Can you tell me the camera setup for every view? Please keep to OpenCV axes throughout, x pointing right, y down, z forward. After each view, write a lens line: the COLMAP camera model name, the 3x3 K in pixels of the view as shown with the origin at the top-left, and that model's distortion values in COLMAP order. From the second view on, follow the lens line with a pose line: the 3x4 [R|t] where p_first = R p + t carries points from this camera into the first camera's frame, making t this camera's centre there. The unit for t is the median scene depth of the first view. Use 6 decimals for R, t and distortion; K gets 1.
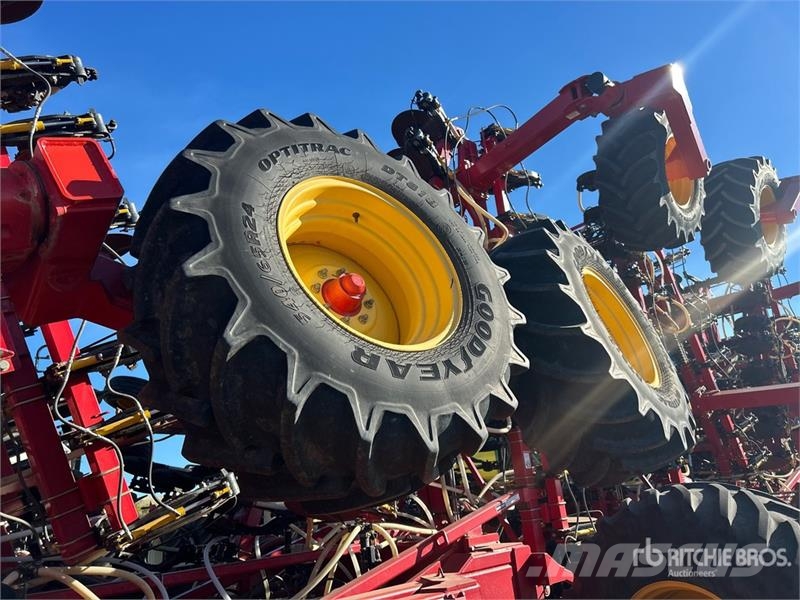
lens RADIAL K [[620.4, 0, 404.9], [0, 620.4, 299.0], [0, 0, 1]] dist [0.011377, -0.004535]
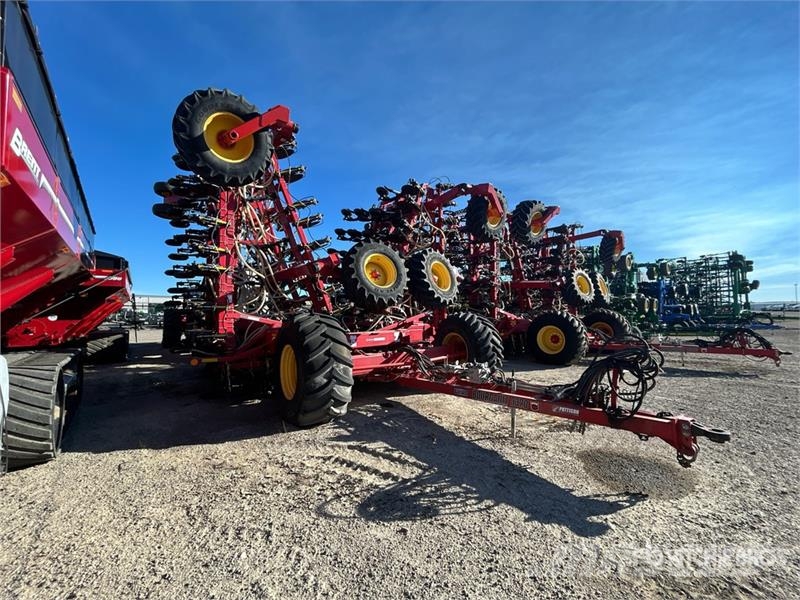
lens RADIAL K [[620.4, 0, 398.9], [0, 620.4, 301.4], [0, 0, 1]] dist [0.011377, -0.004535]
pose [[0.990371, 0.075850, -0.115806, 0.708227], [-0.037758, 0.952824, 0.301166, -1.339800], [0.133187, -0.293893, 0.946514, -3.950727]]
